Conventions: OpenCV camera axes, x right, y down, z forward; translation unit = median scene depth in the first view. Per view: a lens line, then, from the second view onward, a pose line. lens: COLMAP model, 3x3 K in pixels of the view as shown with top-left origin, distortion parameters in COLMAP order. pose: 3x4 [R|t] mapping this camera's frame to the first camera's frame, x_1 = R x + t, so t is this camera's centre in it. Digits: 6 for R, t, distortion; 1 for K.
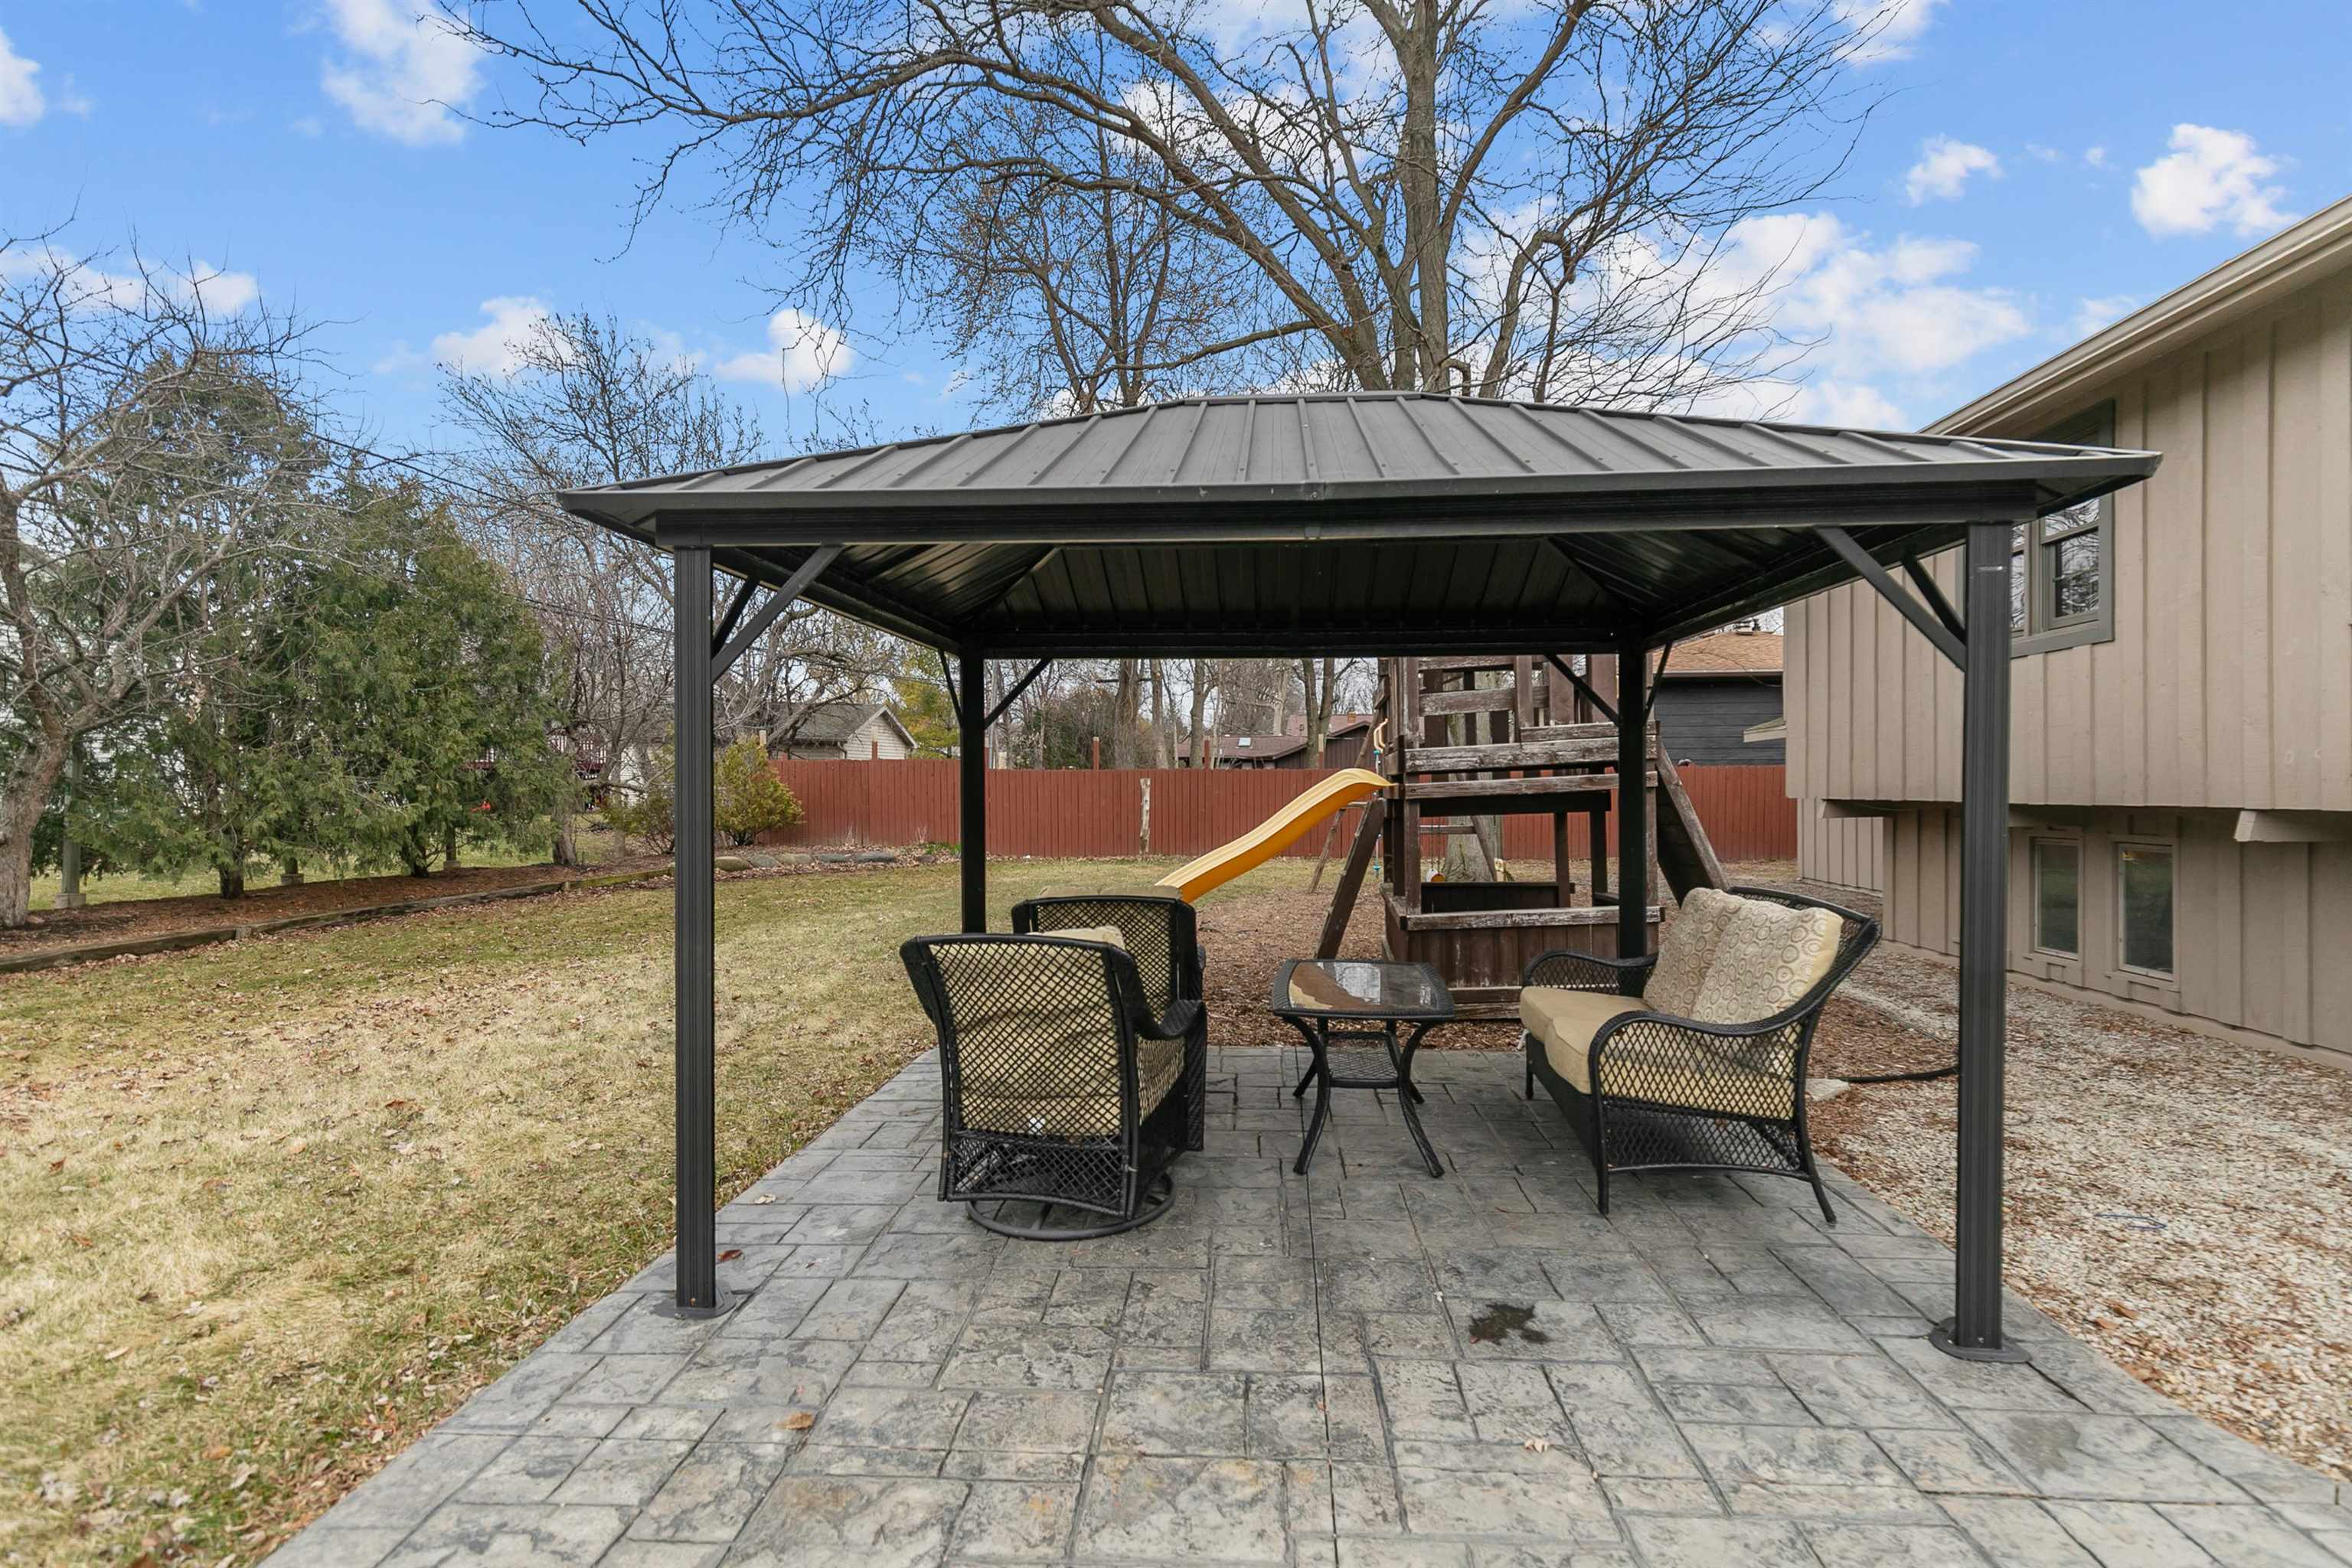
lens RADIAL K [[1095.1, 0, 1234.3], [0, 1095.1, 782.5], [0, 0, 1]] dist [0.000676, 0.000524]
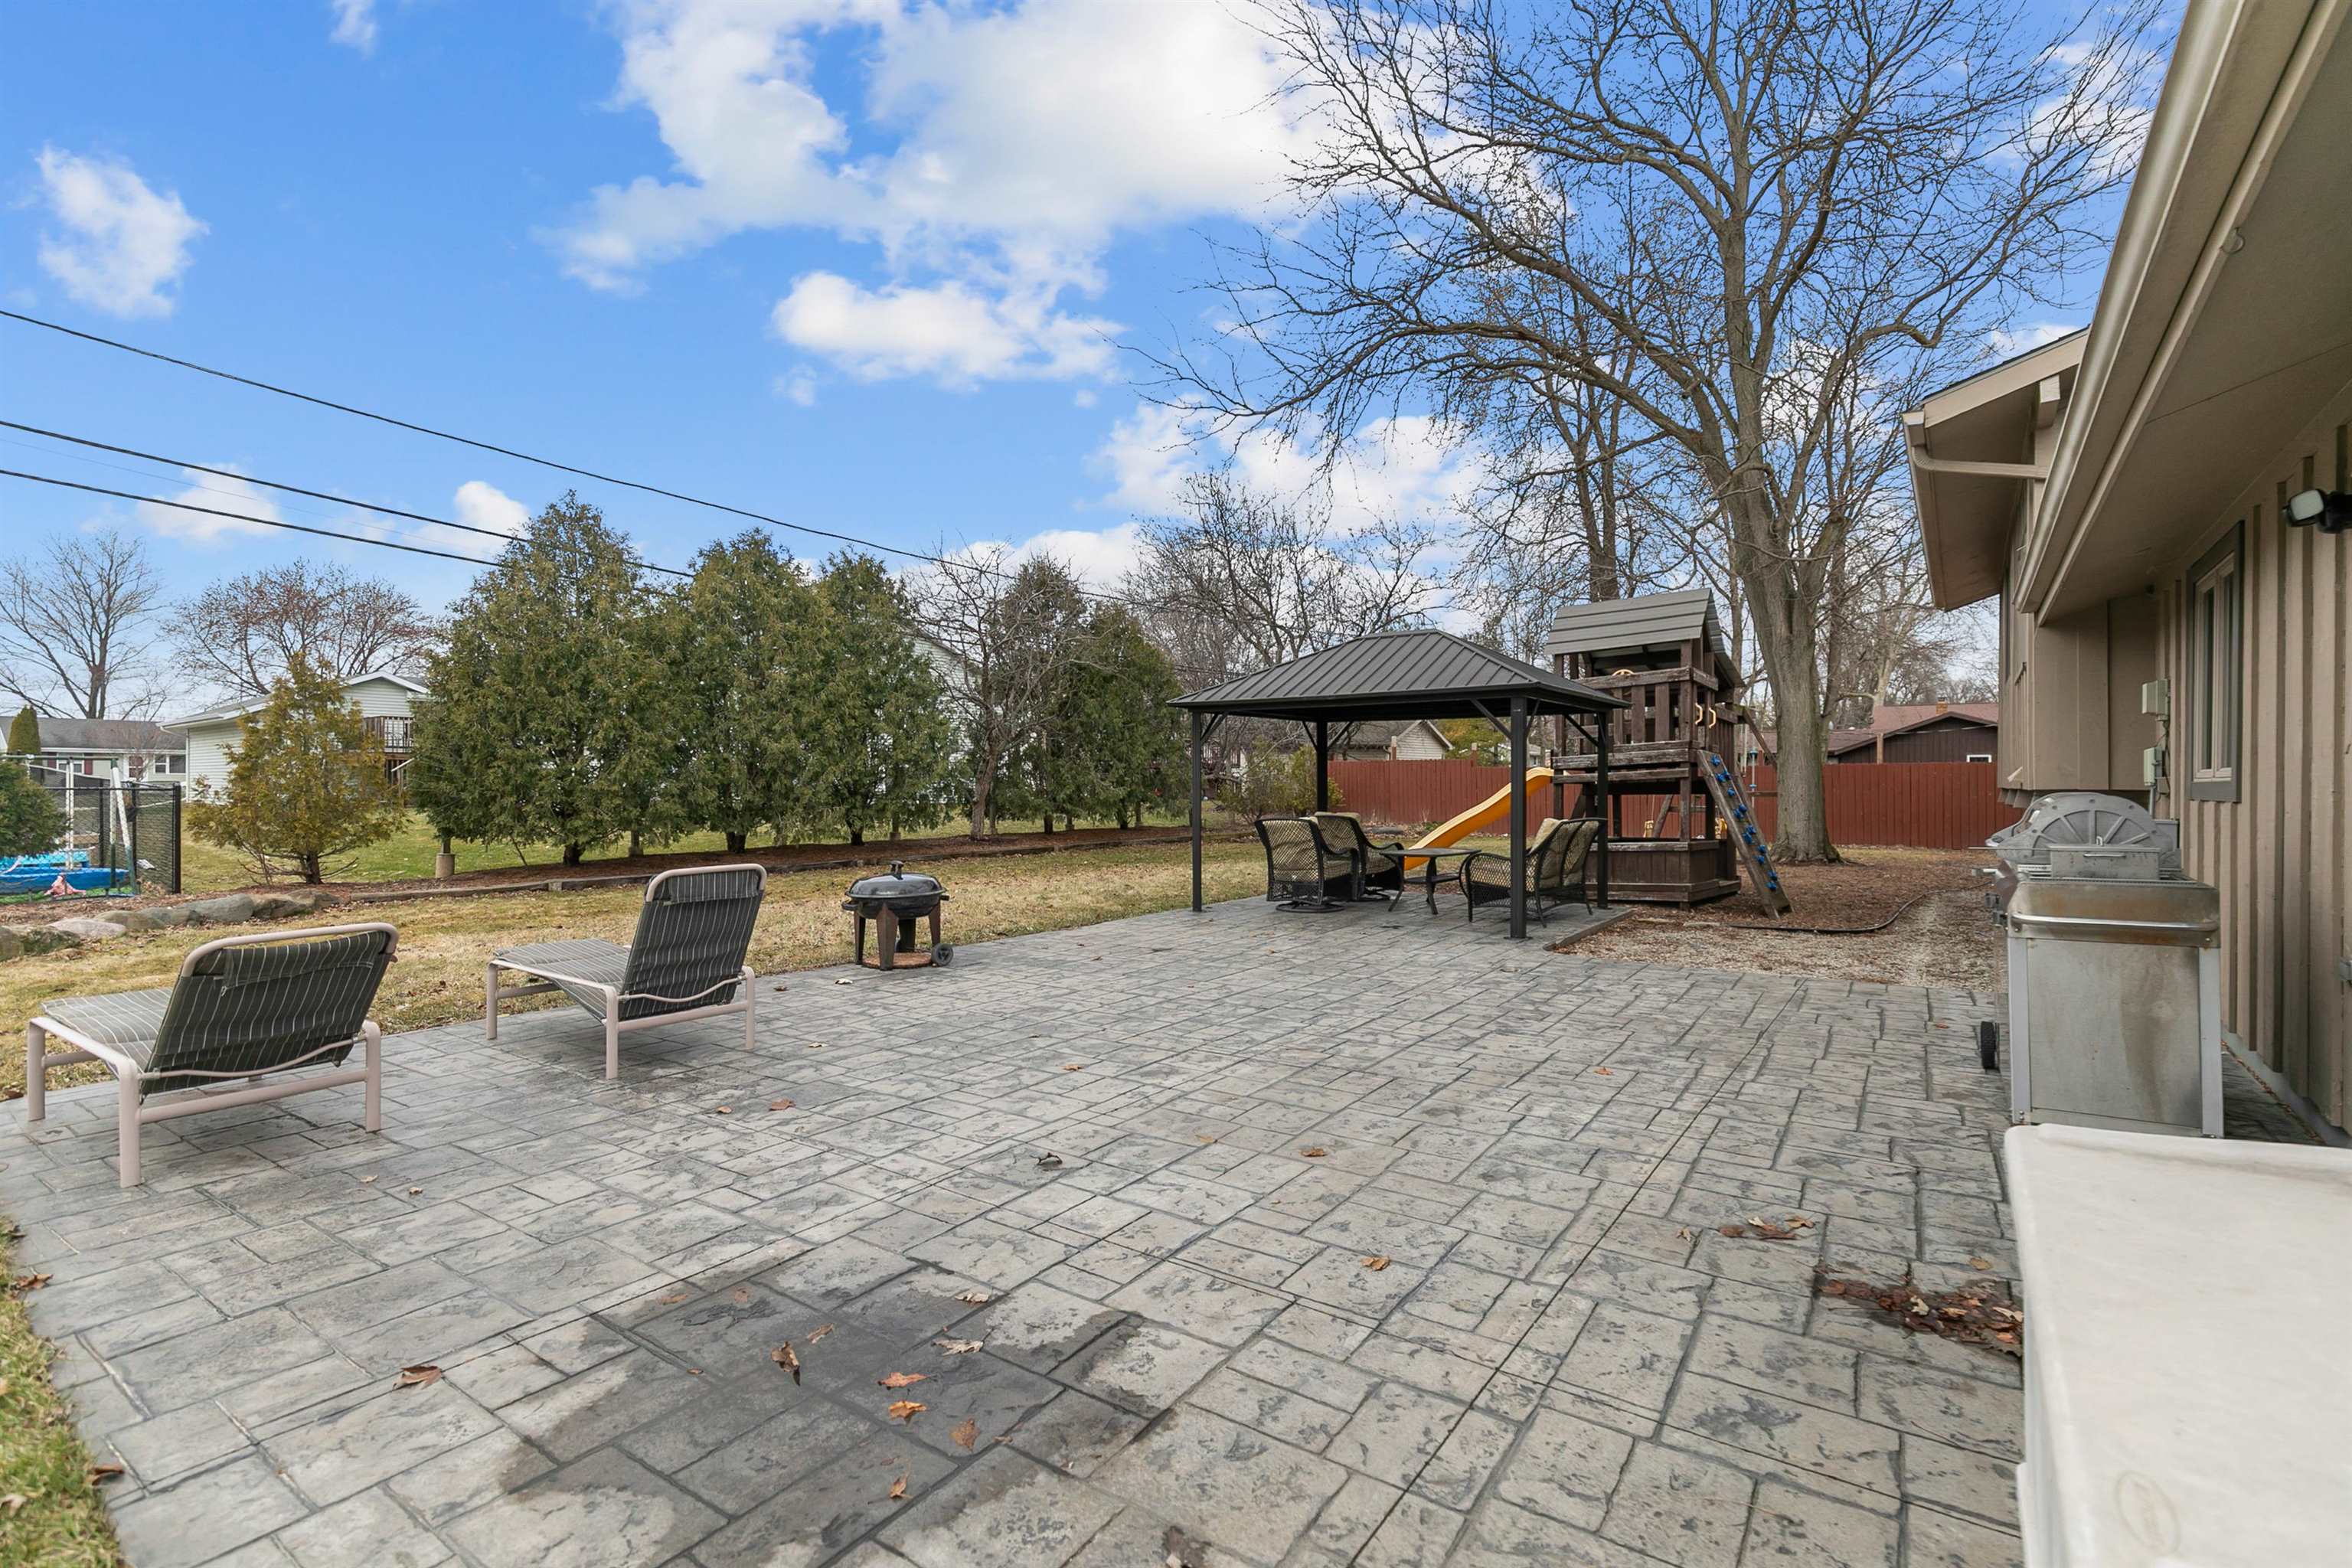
lens RADIAL K [[1095.1, 0, 1234.3], [0, 1095.1, 782.5], [0, 0, 1]] dist [0.000676, 0.000524]
pose [[0.863024, 0.001952, -0.505160, 0.358796], [-0.000518, 0.999995, 0.002979, 0.005796], [0.505163, -0.002309, 0.863021, -0.516308]]
